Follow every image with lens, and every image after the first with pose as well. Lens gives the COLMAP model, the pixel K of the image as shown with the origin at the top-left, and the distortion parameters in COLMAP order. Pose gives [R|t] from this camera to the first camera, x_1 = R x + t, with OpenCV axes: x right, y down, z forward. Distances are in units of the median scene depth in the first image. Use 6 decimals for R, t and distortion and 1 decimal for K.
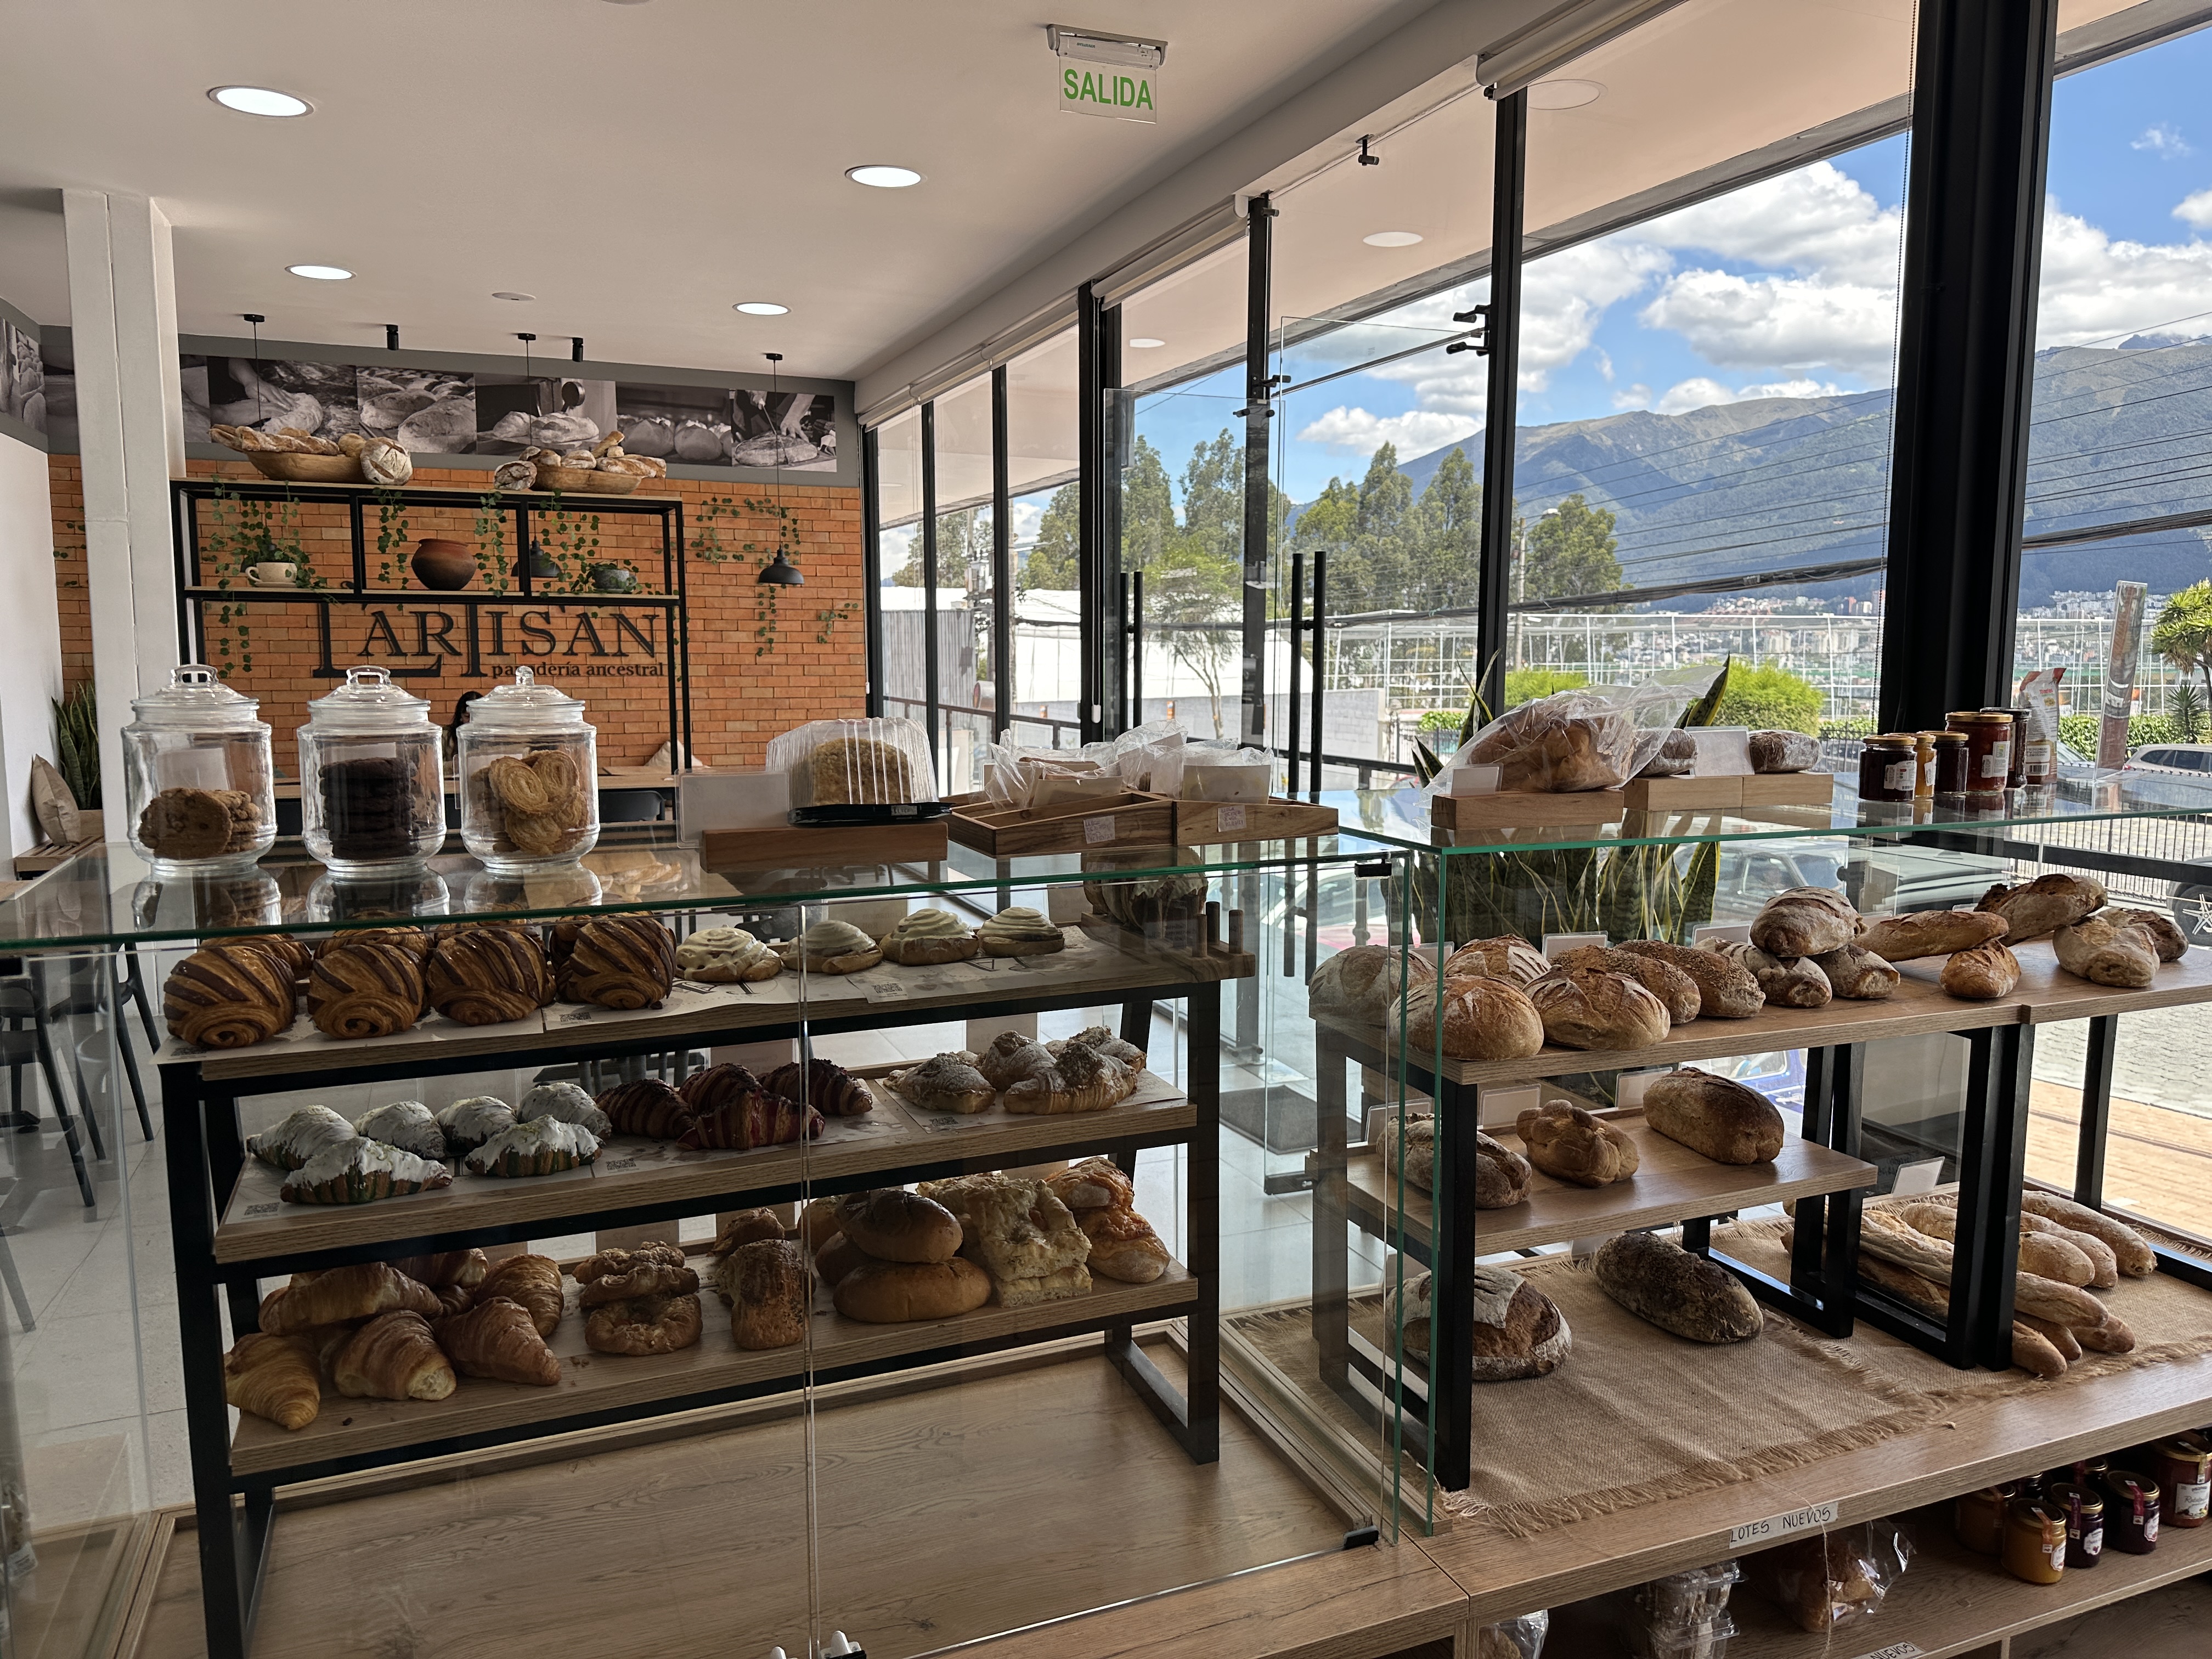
lens RADIAL K [[1561.3, 0, 1114.5], [0, 1561.3, 831.0], [0, 0, 1]] dist [0.052305, -0.064837]
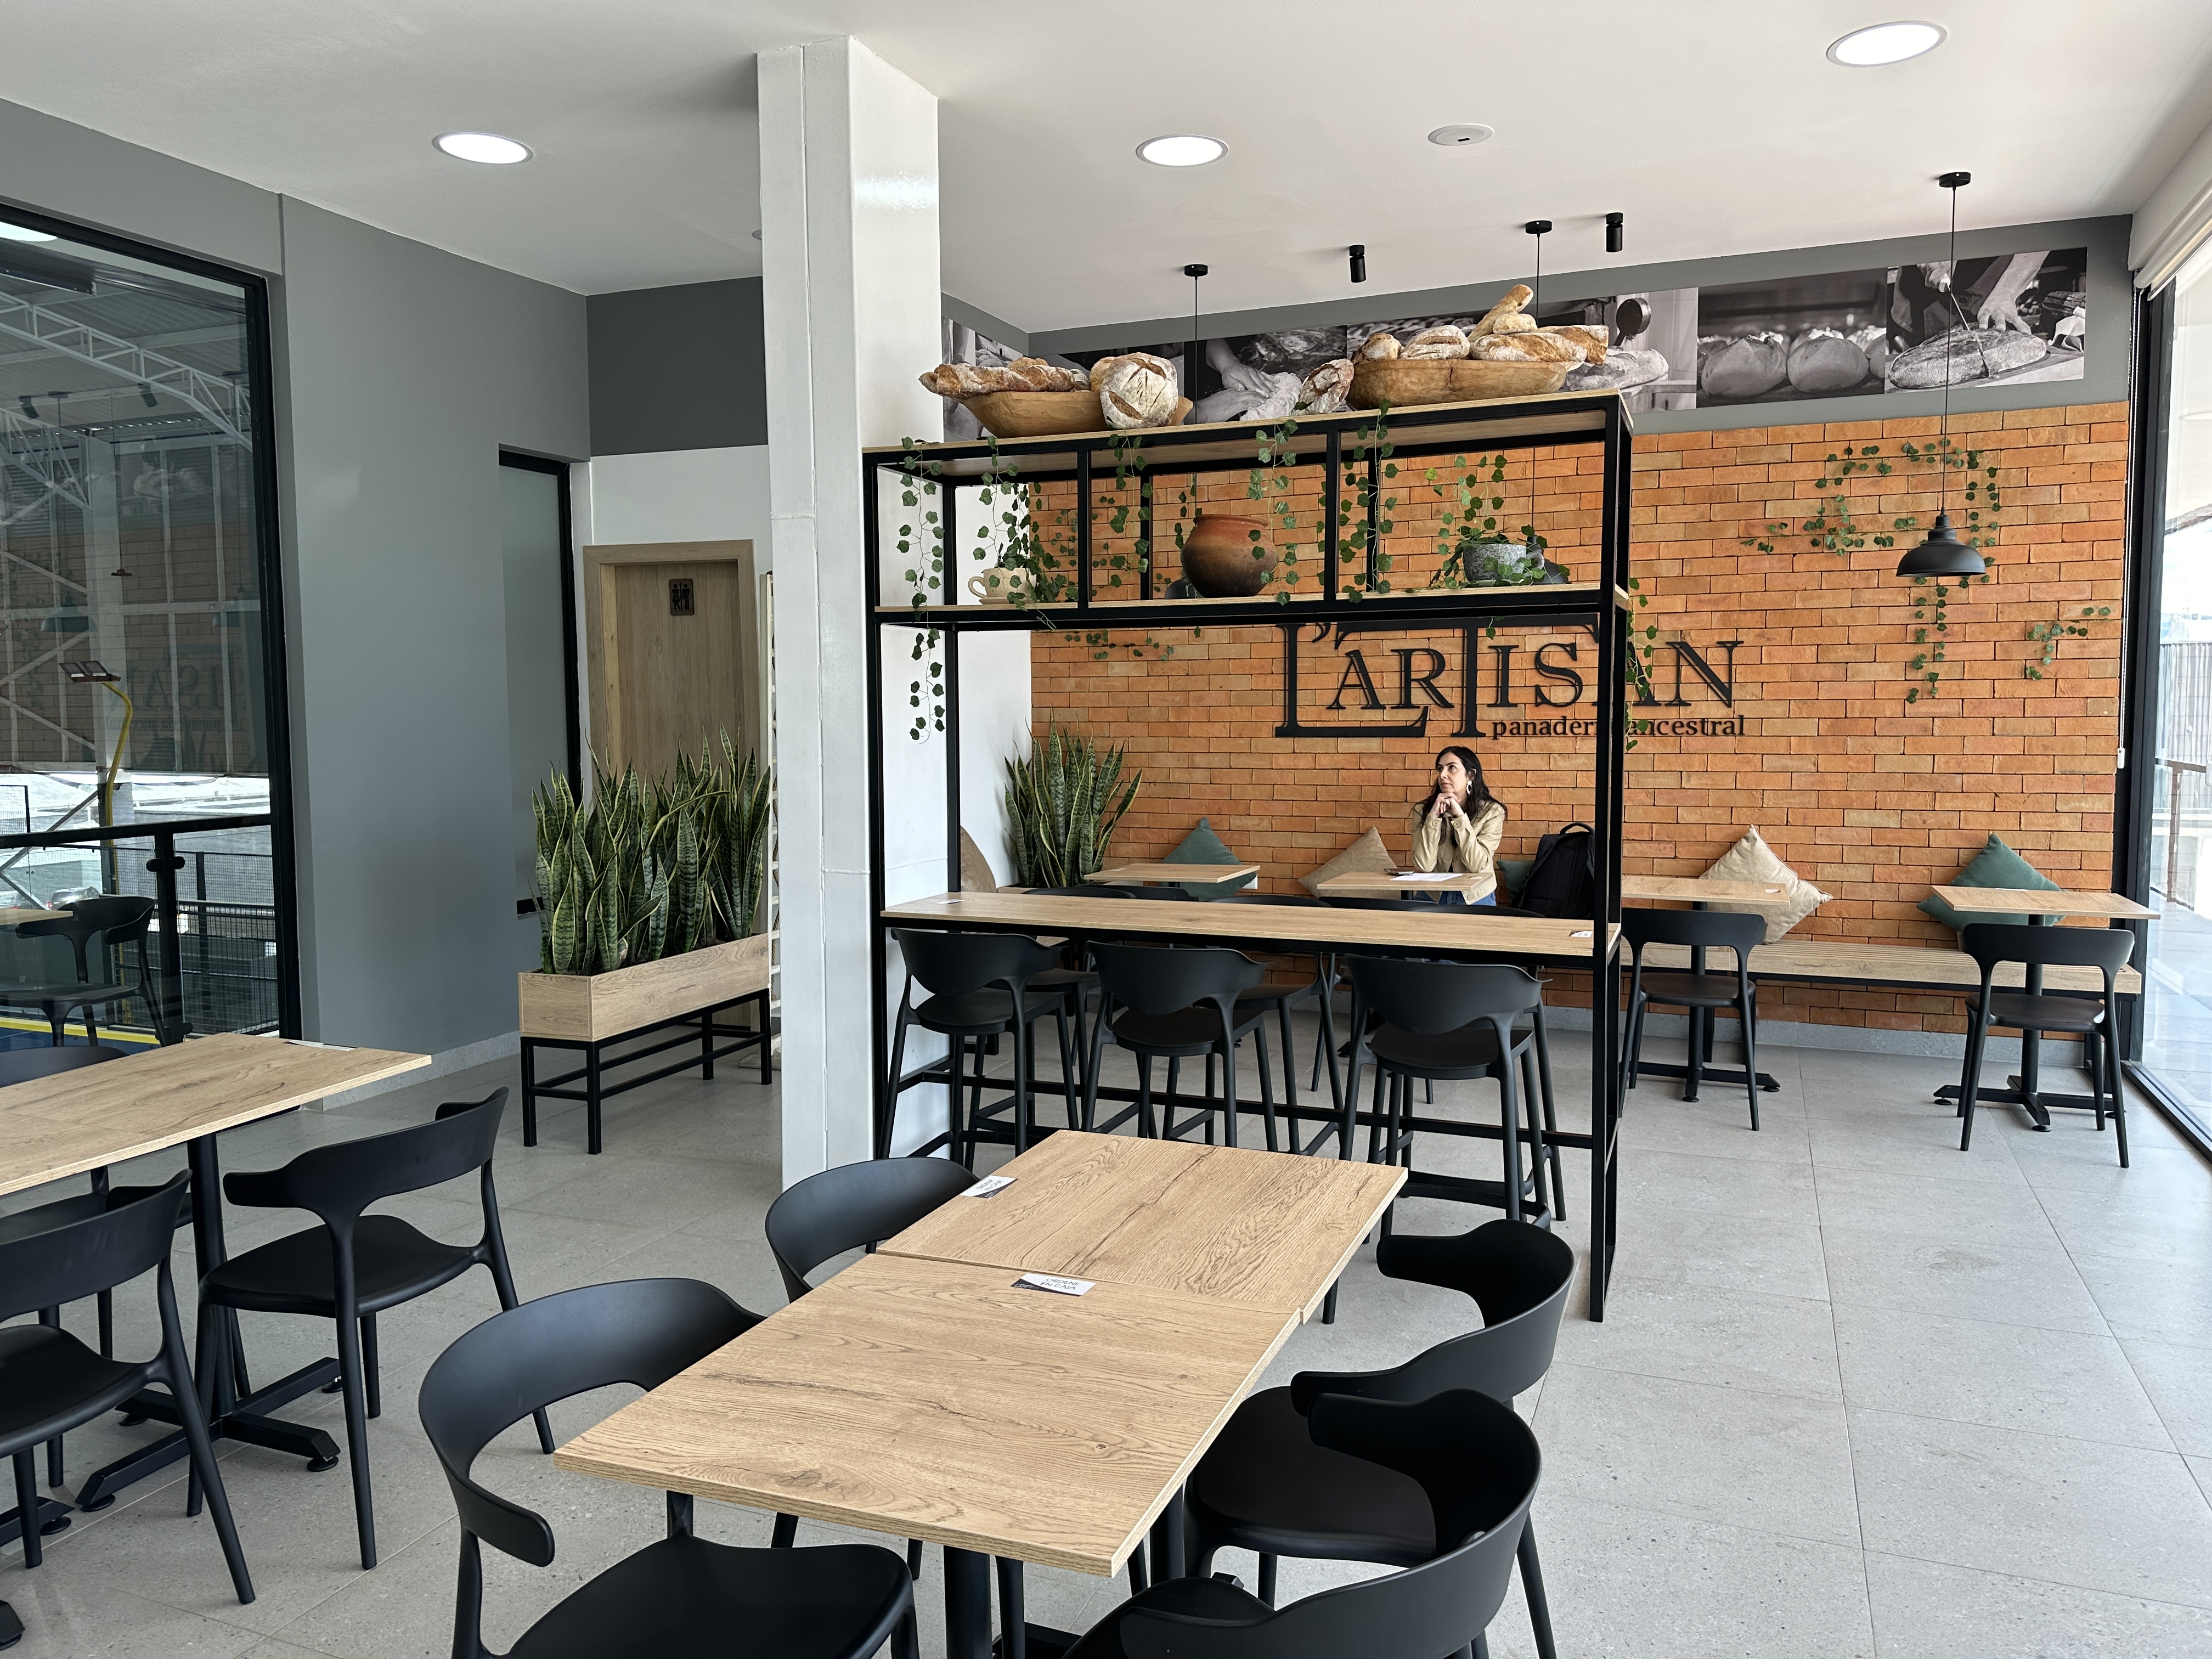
lens RADIAL K [[1561.3, 0, 1121.9], [0, 1561.3, 832.2], [0, 0, 1]] dist [0.052305, -0.064837]
pose [[0.716108, 0.047874, -0.696346, -0.021530], [-0.071261, 0.997447, -0.004708, -0.038906], [0.694342, 0.052994, 0.717691, 0.368096]]
